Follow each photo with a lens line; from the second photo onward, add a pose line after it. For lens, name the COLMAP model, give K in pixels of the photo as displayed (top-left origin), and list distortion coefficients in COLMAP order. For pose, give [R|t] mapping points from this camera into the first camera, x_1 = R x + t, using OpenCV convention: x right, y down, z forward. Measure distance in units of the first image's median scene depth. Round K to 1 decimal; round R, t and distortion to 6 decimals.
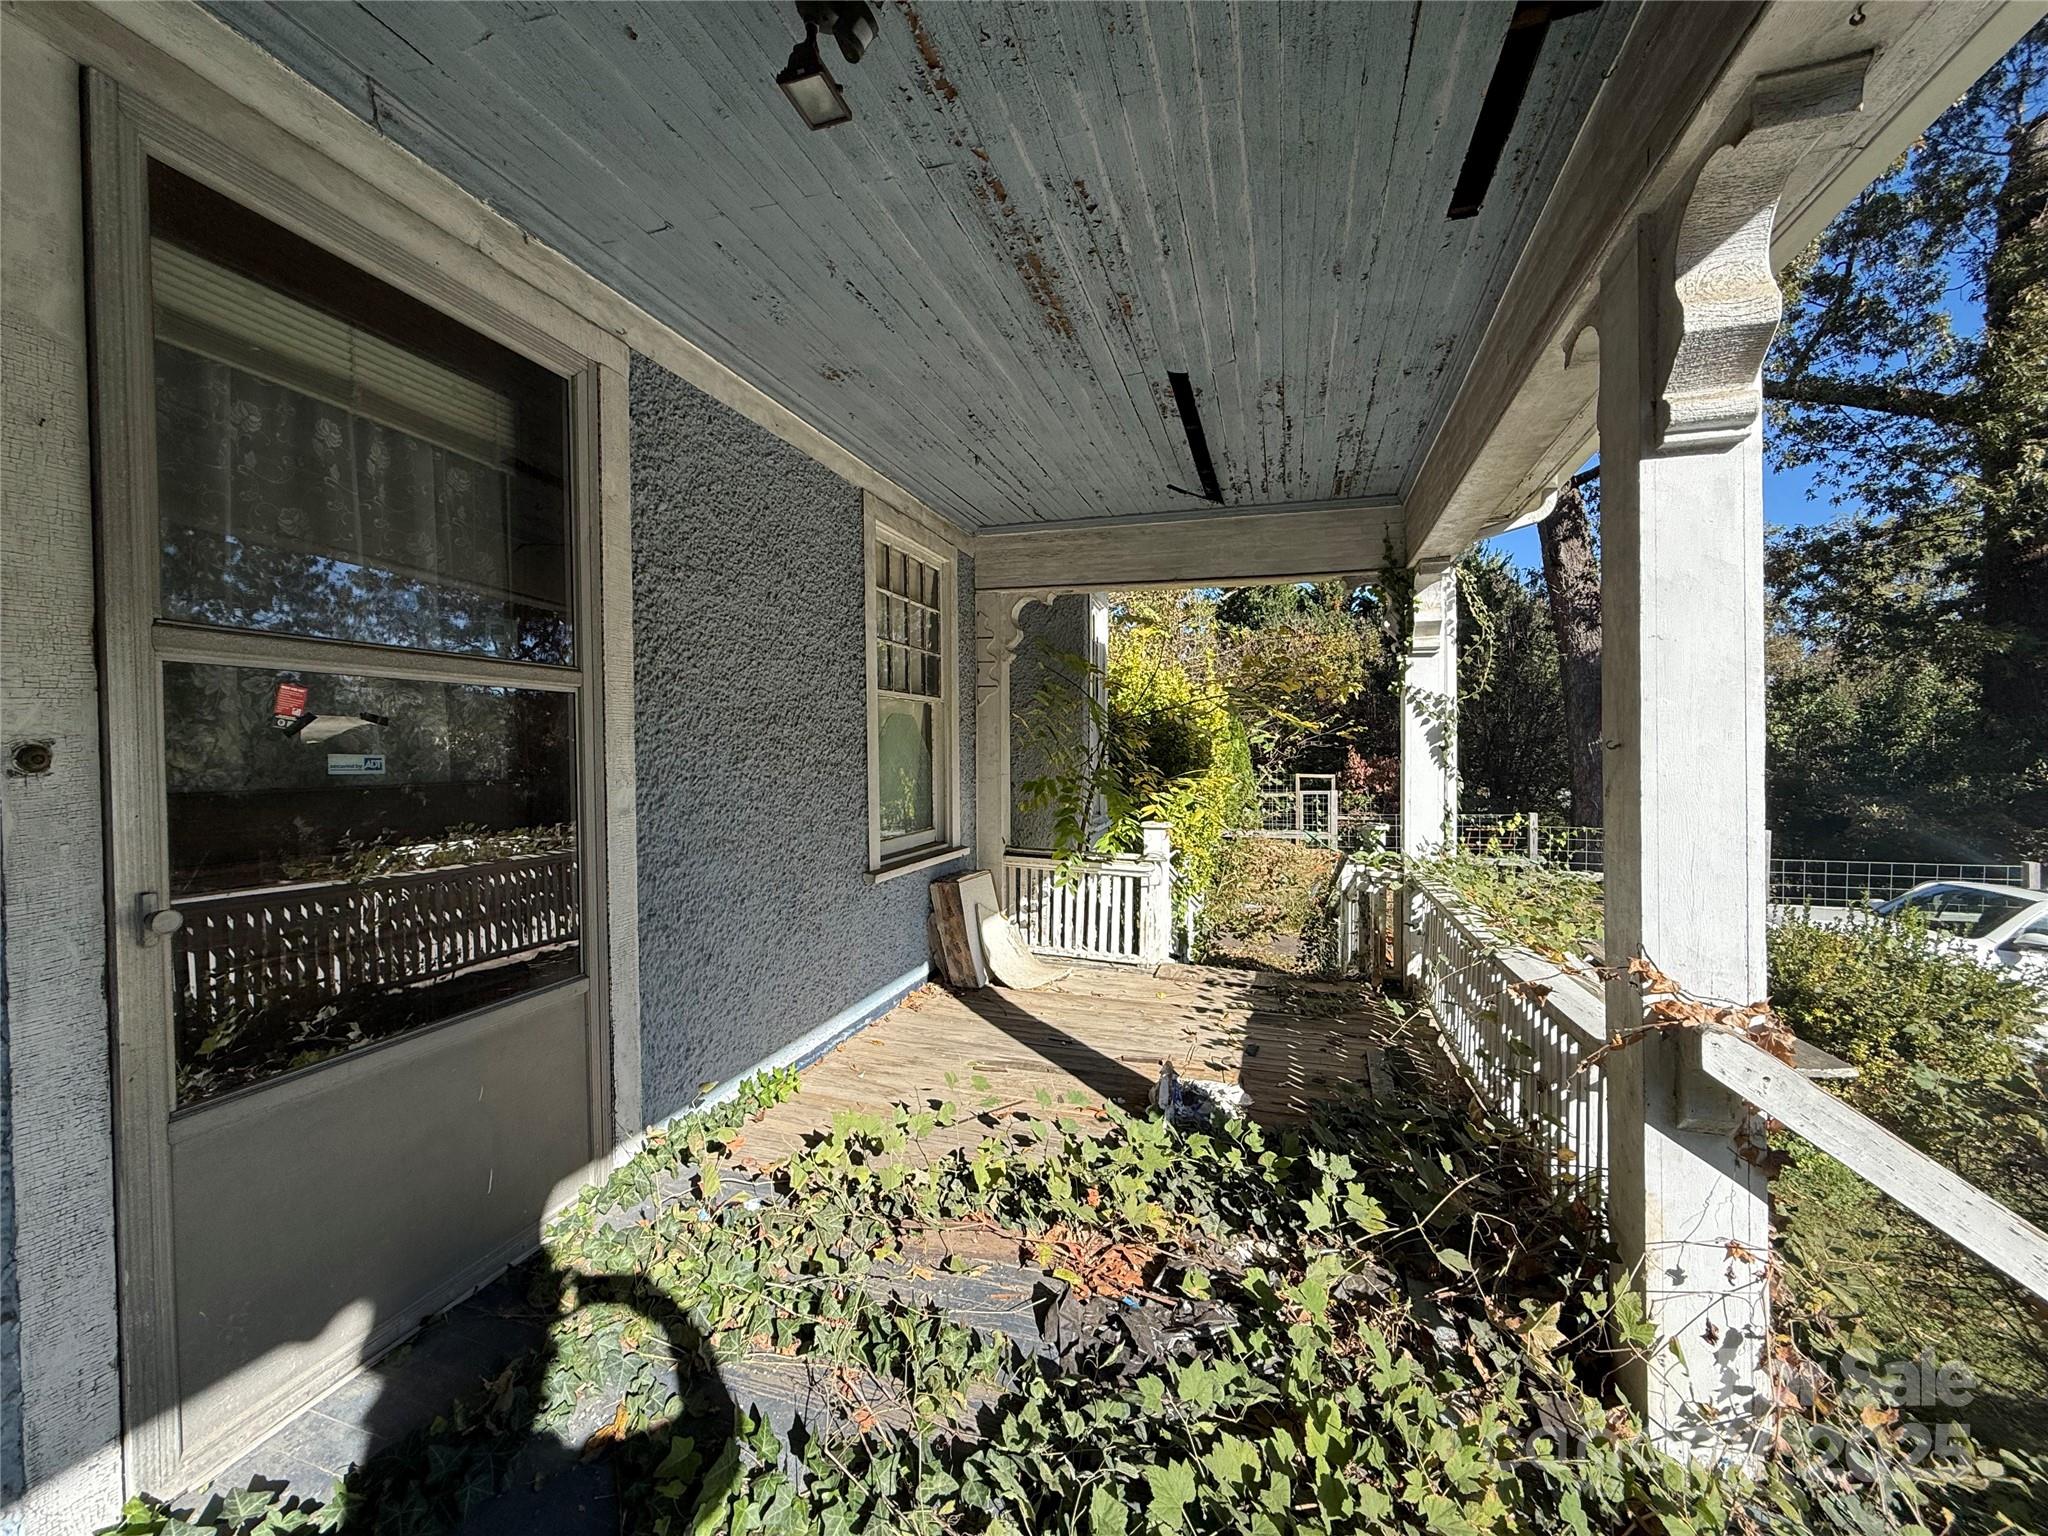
lens RADIAL K [[812.0, 0, 1021.8], [0, 812.0, 770.4], [0, 0, 1]] dist [-0.001109, 0.000111]
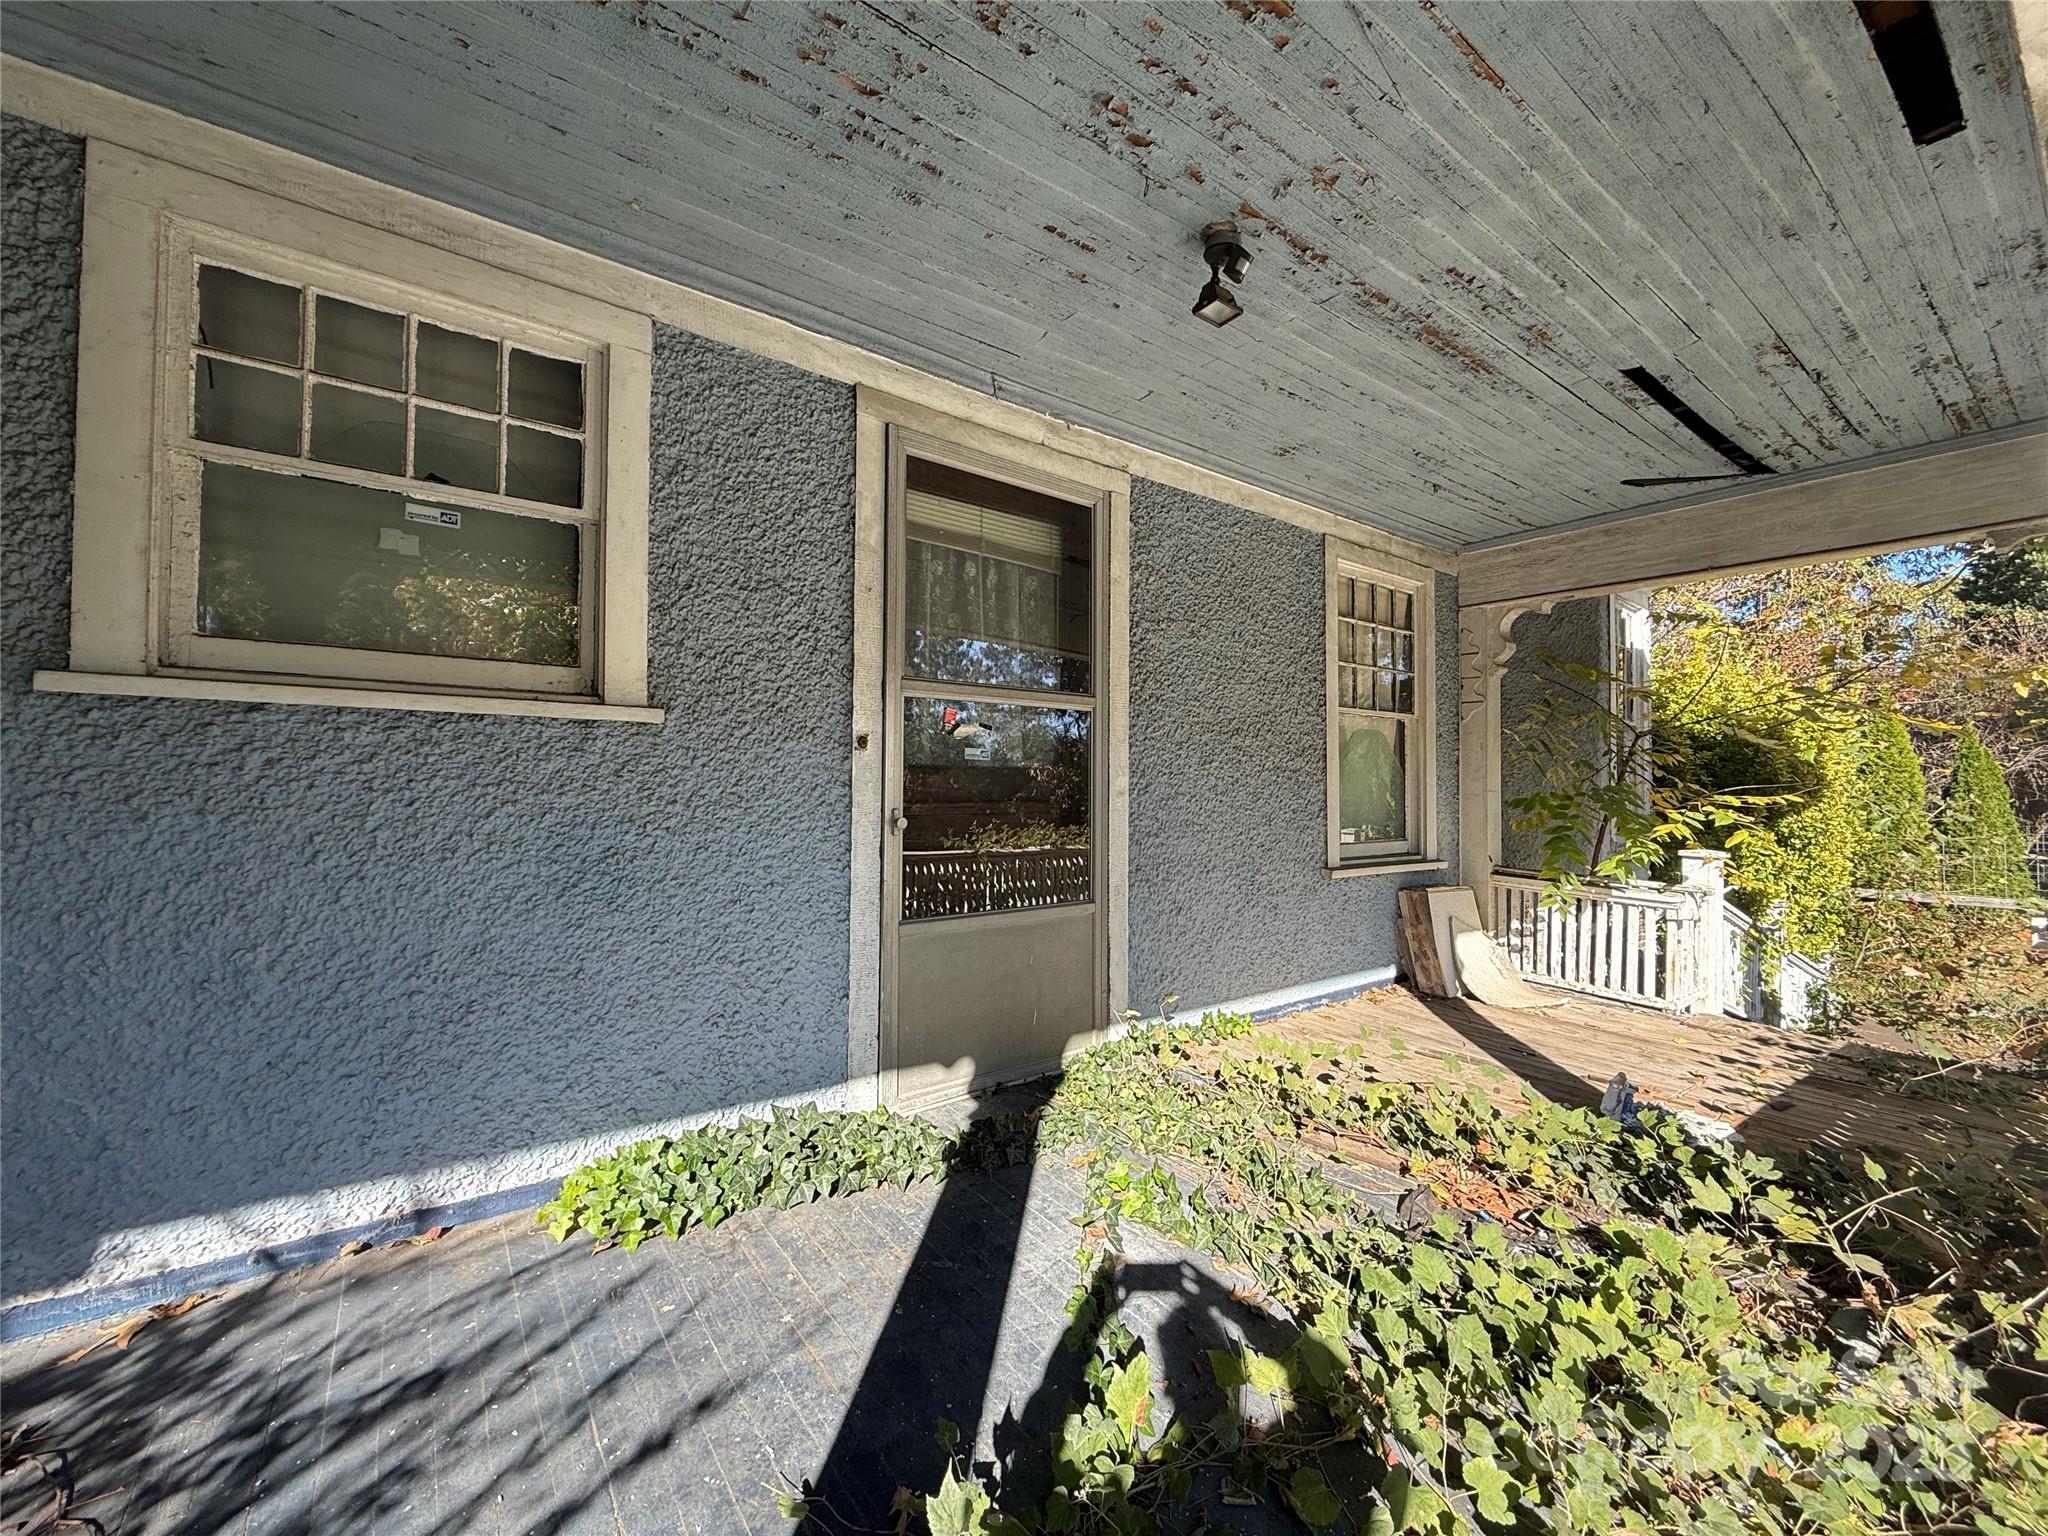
lens RADIAL K [[812.0, 0, 1021.8], [0, 812.0, 770.4], [0, 0, 1]] dist [-0.001109, 0.000111]
pose [[0.803152, -0.002007, -0.595771, 0.161667], [-0.026302, 0.998900, -0.038822, 0.050239], [0.595194, 0.046850, 0.802215, -0.185832]]
